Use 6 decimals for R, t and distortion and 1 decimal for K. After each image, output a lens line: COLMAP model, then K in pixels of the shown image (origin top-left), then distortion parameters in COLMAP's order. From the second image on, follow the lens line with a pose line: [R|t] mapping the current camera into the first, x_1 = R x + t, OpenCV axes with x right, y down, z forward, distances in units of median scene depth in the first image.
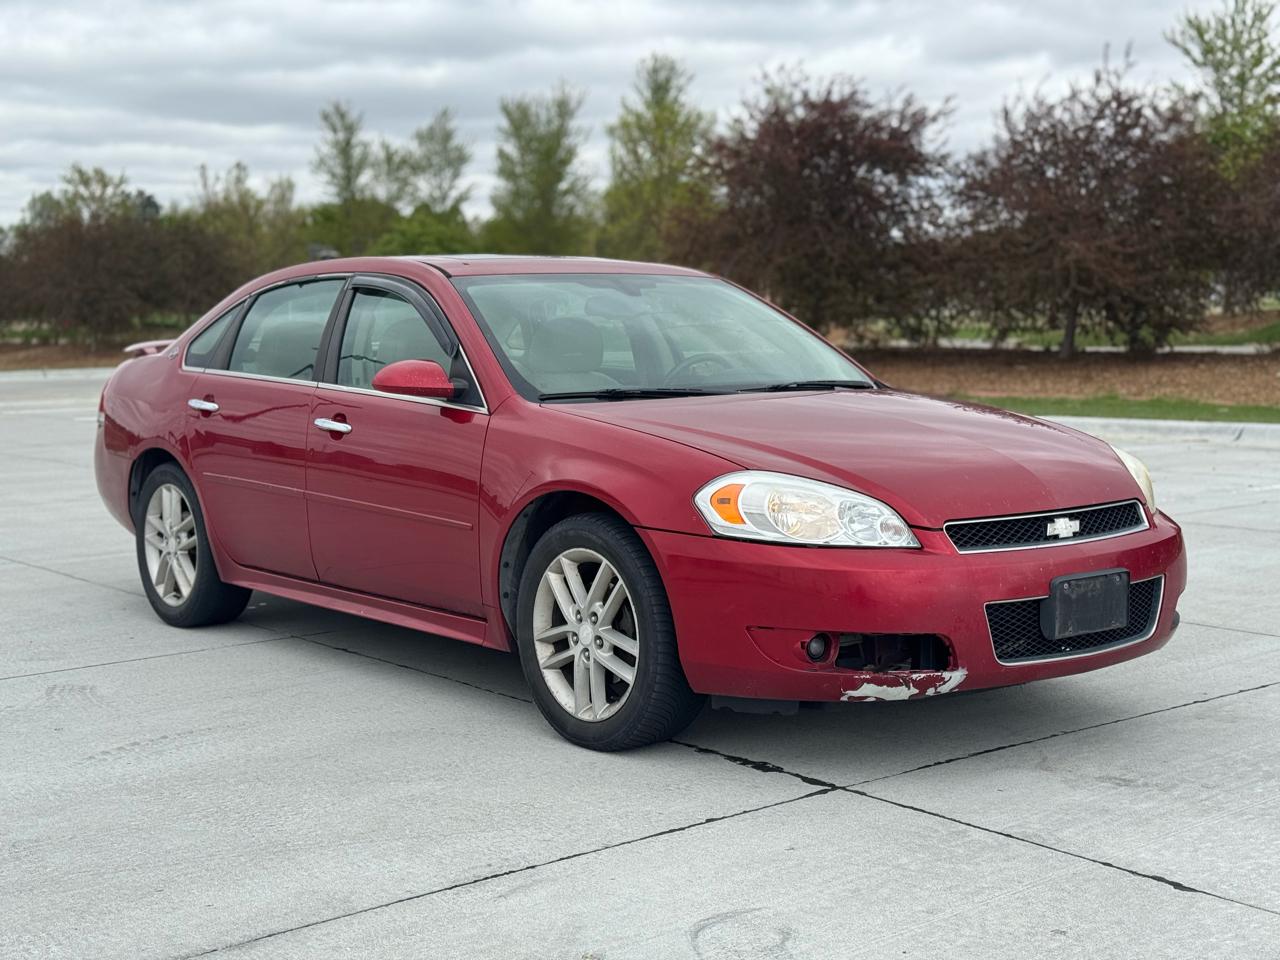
lens RADIAL K [[1792.2, 0, 640.0], [0, 1792.2, 480.0], [0, 0, 1]] dist [0.259614, -1.308830]
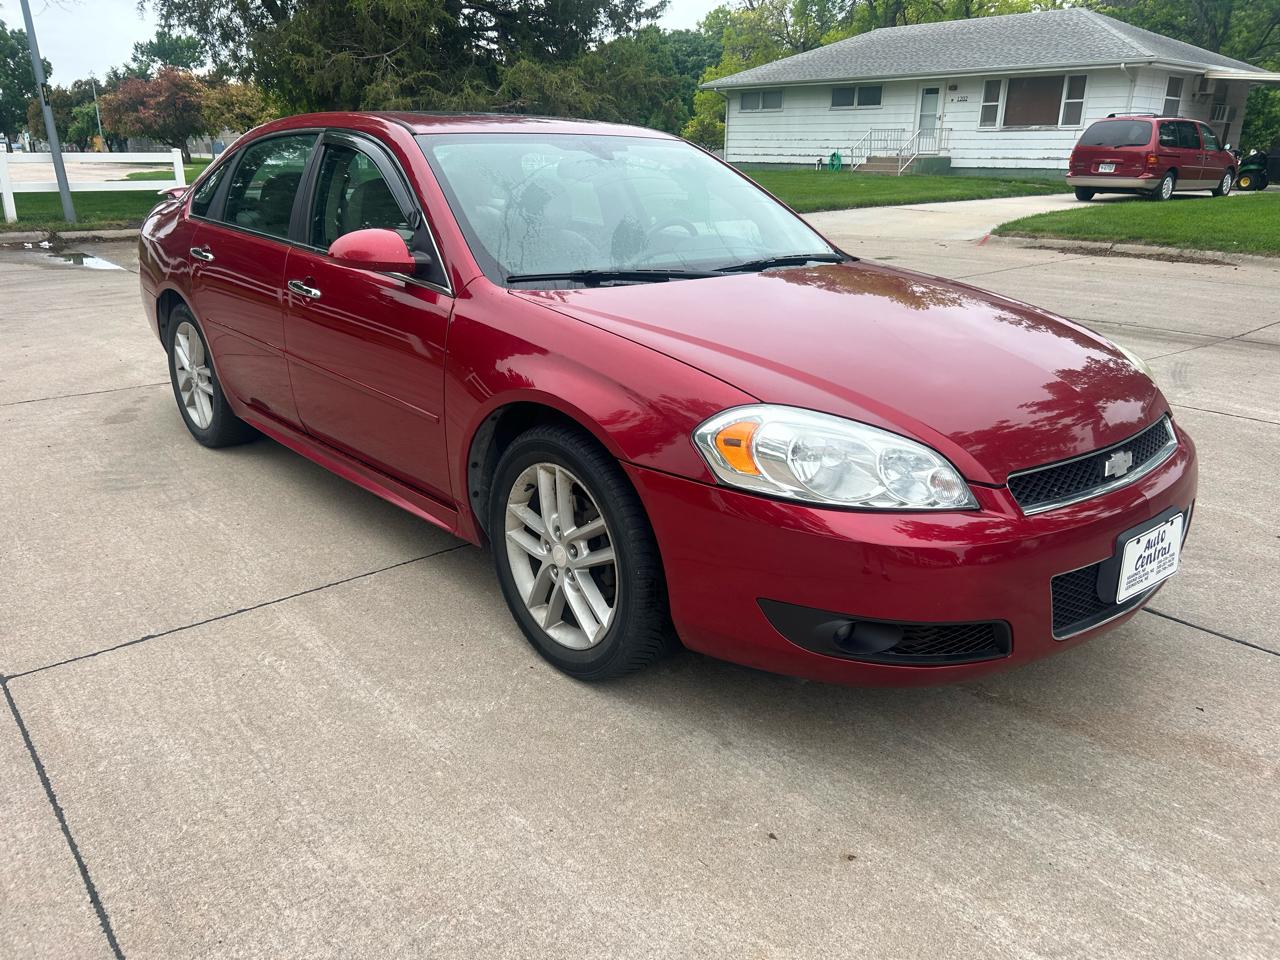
lens RADIAL K [[970.2, 0, 640.0], [0, 970.2, 480.0], [0, 0, 1]] dist [0.052429, -0.057178]
pose [[0.998407, 0.000436, 0.056424, -0.017463], [-0.013500, 0.972774, 0.231363, -0.064606], [-0.054787, -0.231756, 0.971230, 0.511787]]
